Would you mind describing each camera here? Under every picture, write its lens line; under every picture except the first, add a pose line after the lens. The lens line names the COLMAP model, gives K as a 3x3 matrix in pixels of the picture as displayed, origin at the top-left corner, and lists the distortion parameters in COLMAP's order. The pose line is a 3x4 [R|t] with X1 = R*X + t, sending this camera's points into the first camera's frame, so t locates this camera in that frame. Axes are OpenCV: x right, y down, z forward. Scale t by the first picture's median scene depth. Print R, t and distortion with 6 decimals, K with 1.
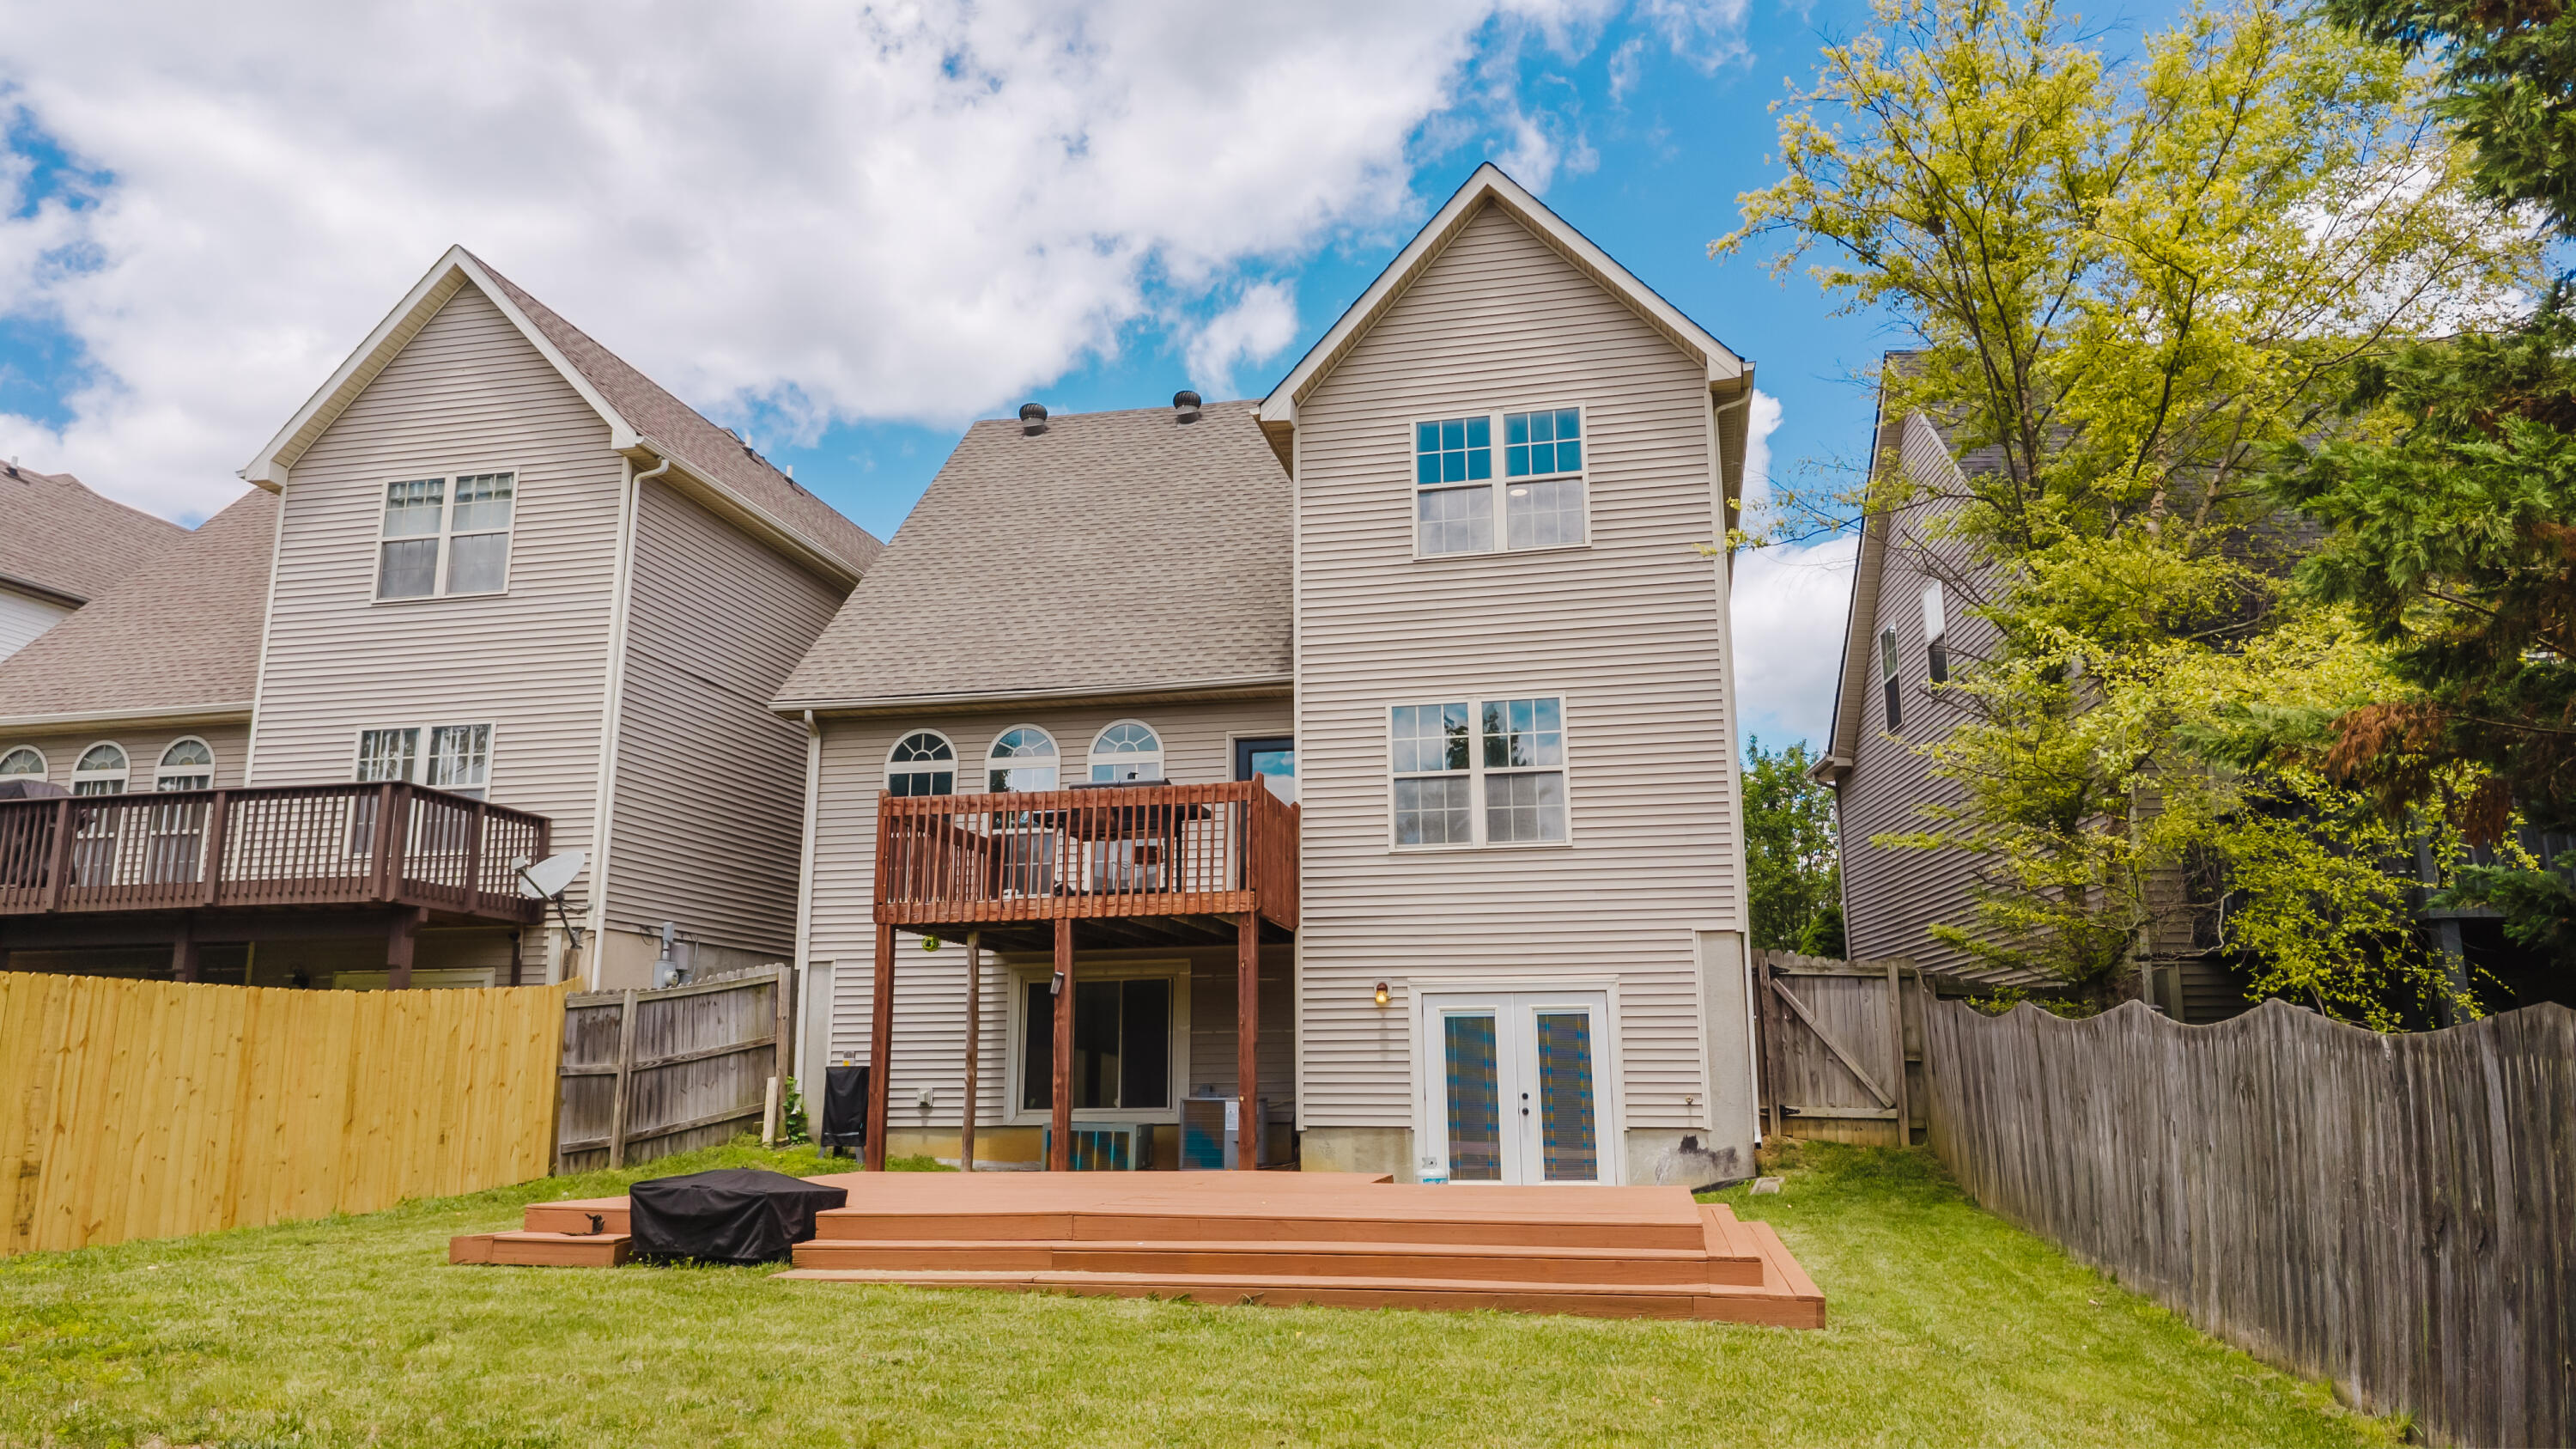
lens RADIAL K [[1697.4, 0, 1294.9], [0, 1697.4, 710.4], [0, 0, 1]] dist [-0.001273, -0.010693]
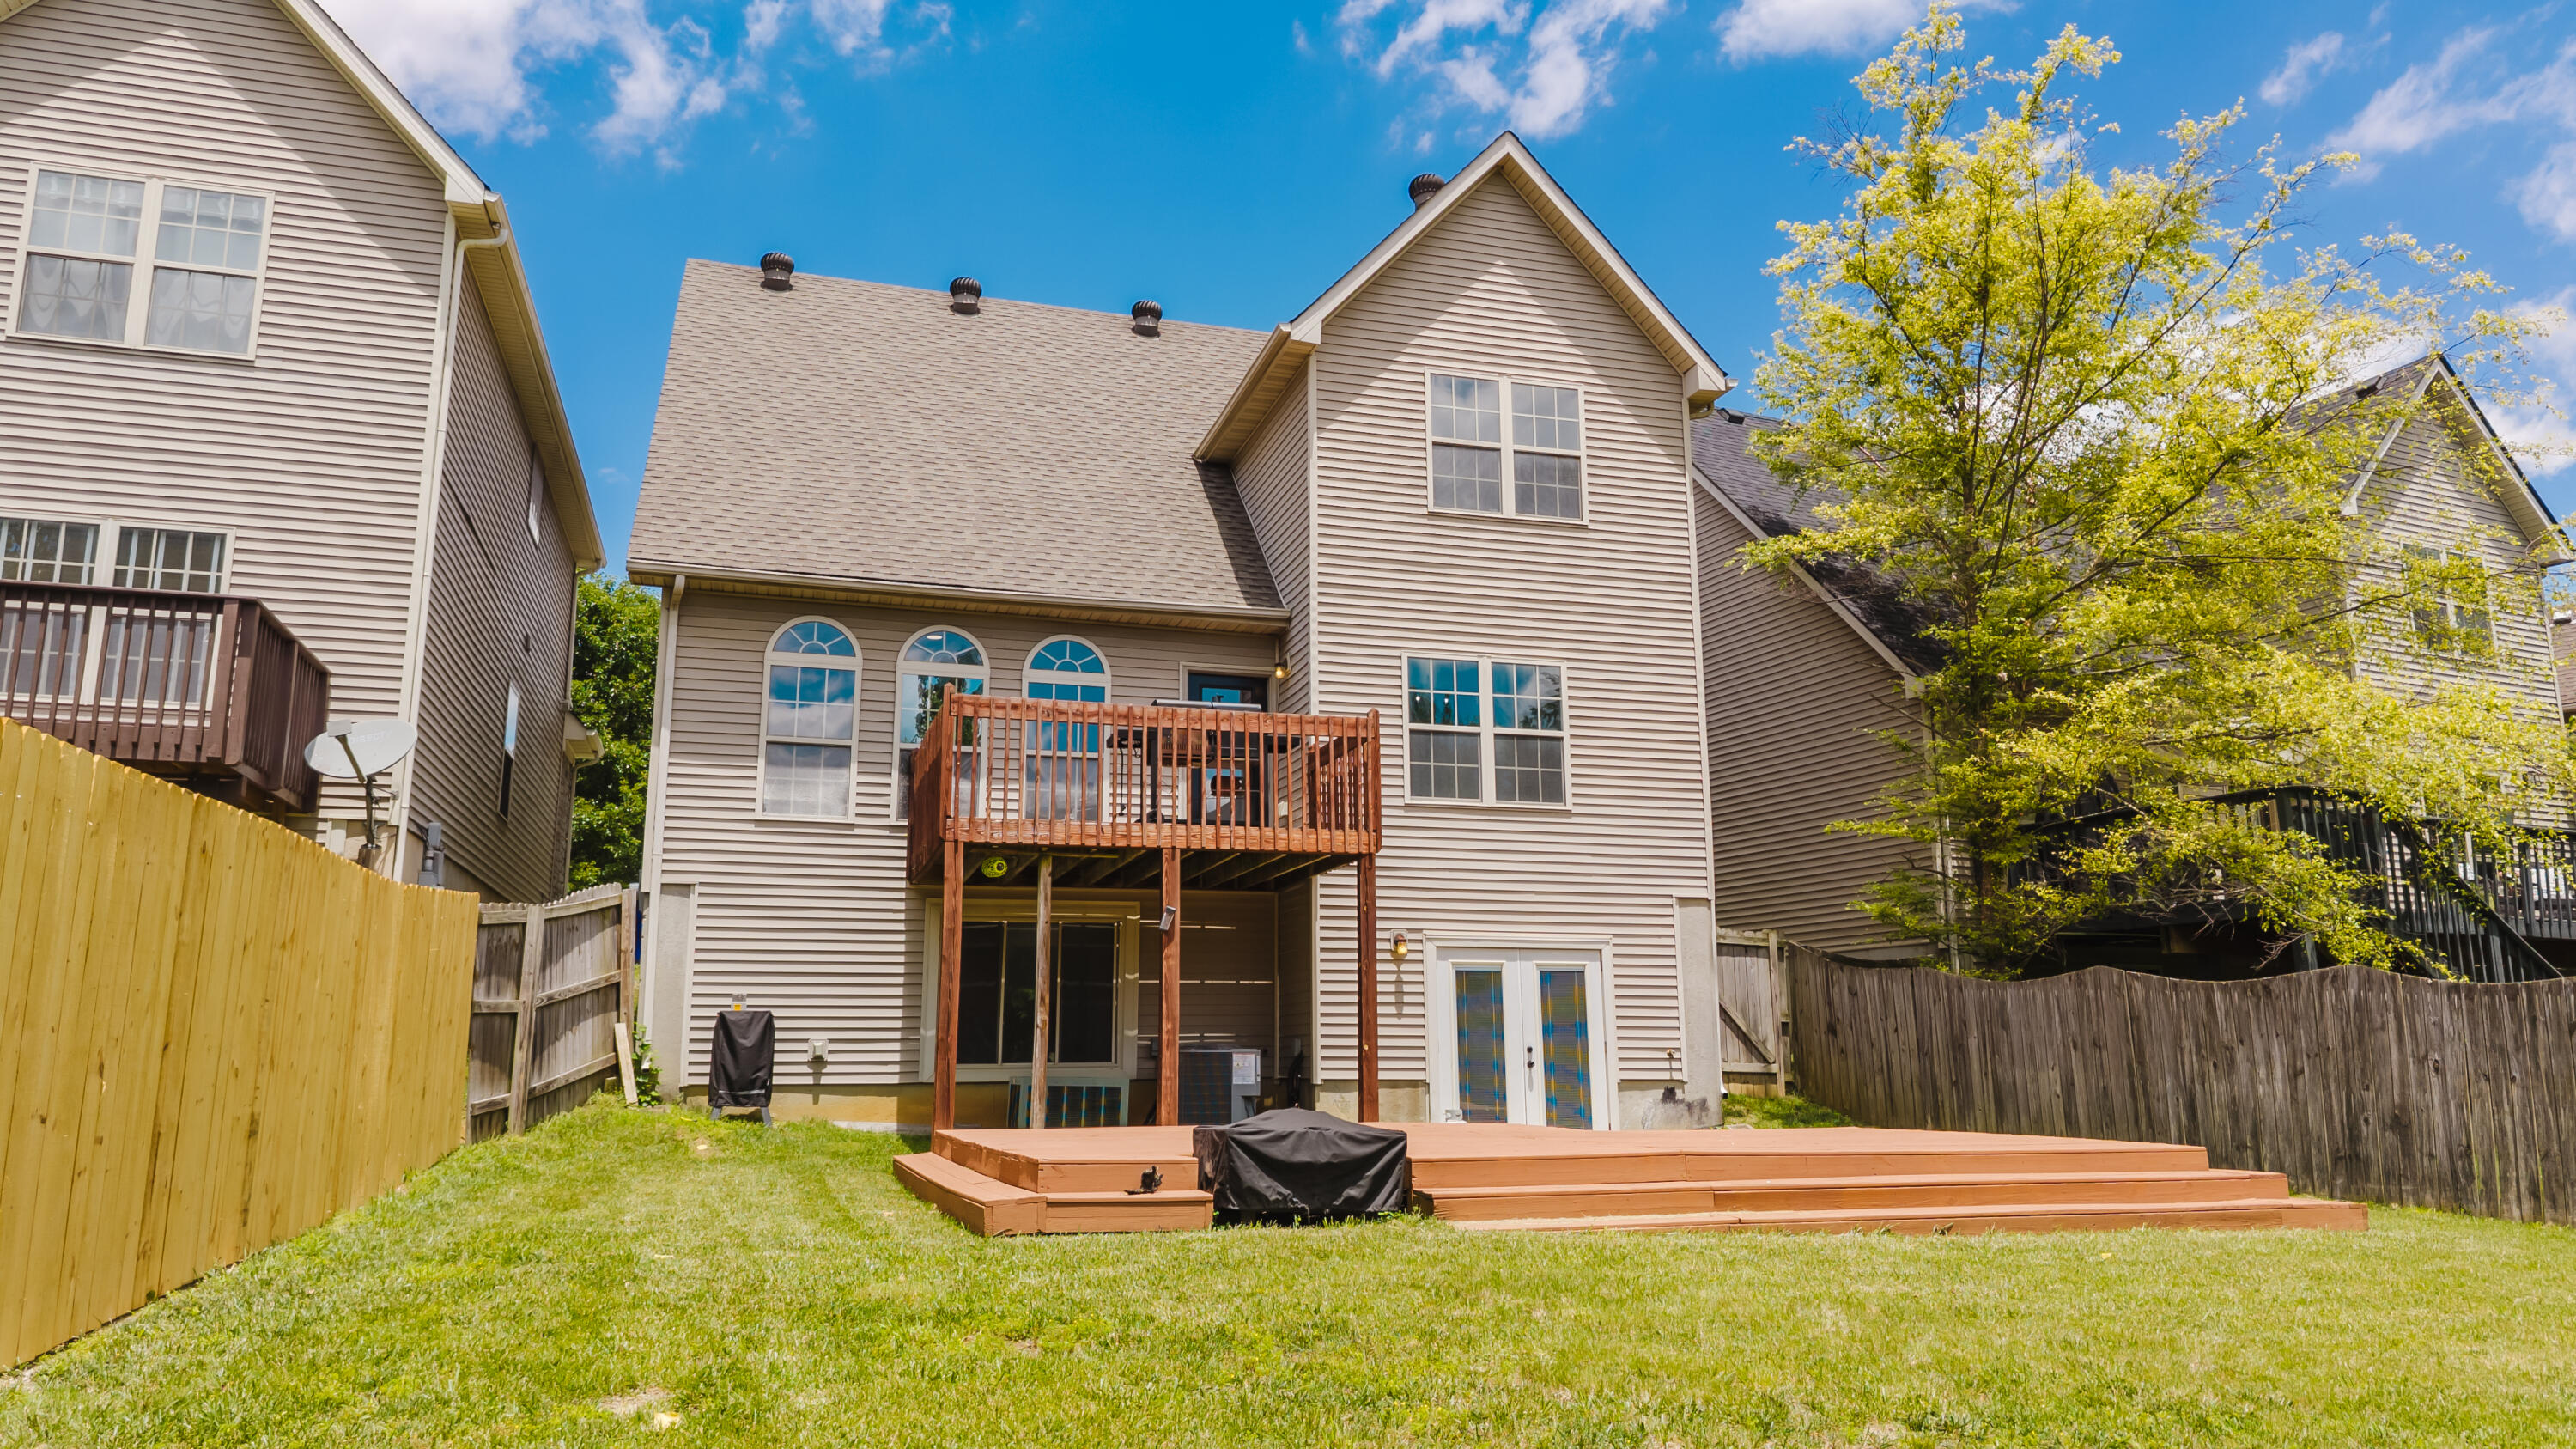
lens RADIAL K [[1697.4, 0, 1264.0], [0, 1697.4, 721.4], [0, 0, 1]] dist [-0.001273, -0.010693]
pose [[0.877287, 0.099285, 0.469586, -0.483033], [-0.106449, 0.994253, -0.011346, 0.056320], [-0.468014, -0.040034, 0.882814, 0.170350]]
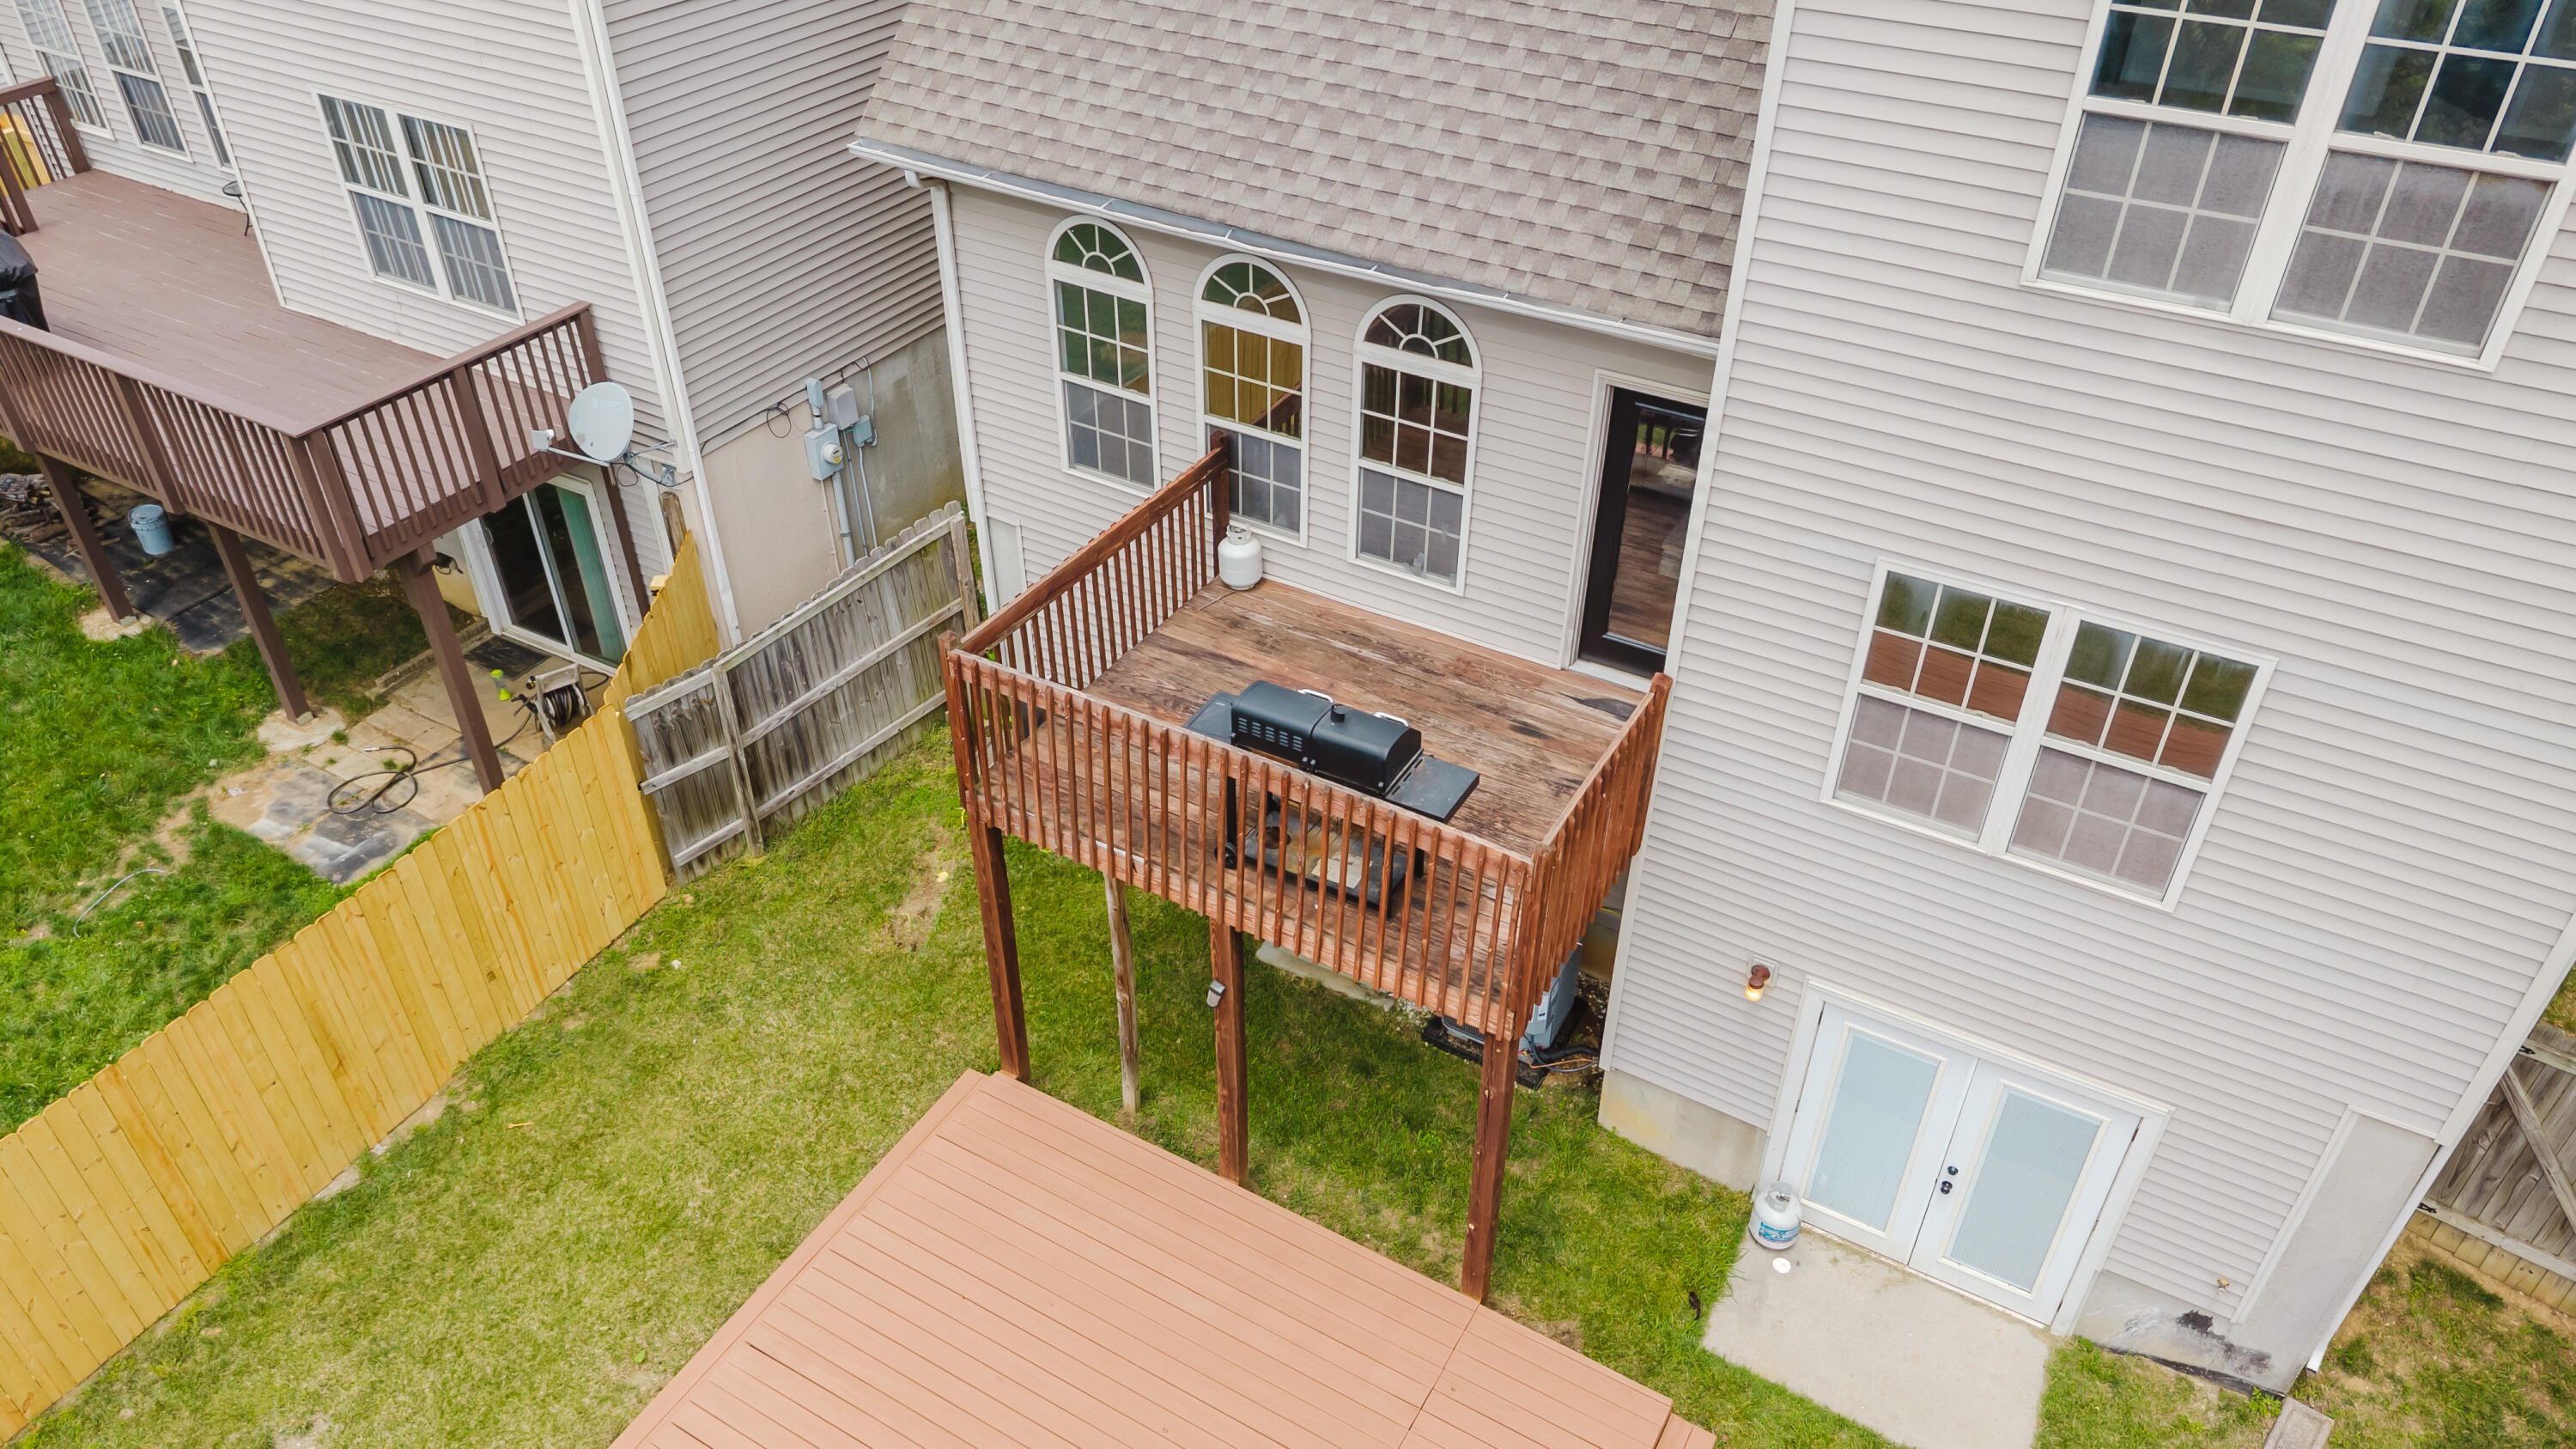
lens RADIAL K [[1697.4, 0, 1300.2], [0, 1697.4, 734.2], [0, 0, 1]] dist [-0.001273, -0.010693]
pose [[0.951823, 0.192742, -0.238504, 0.022315], [0.053978, 0.660323, 0.749040, -0.351216], [0.301861, -0.725827, 0.618106, 0.623590]]
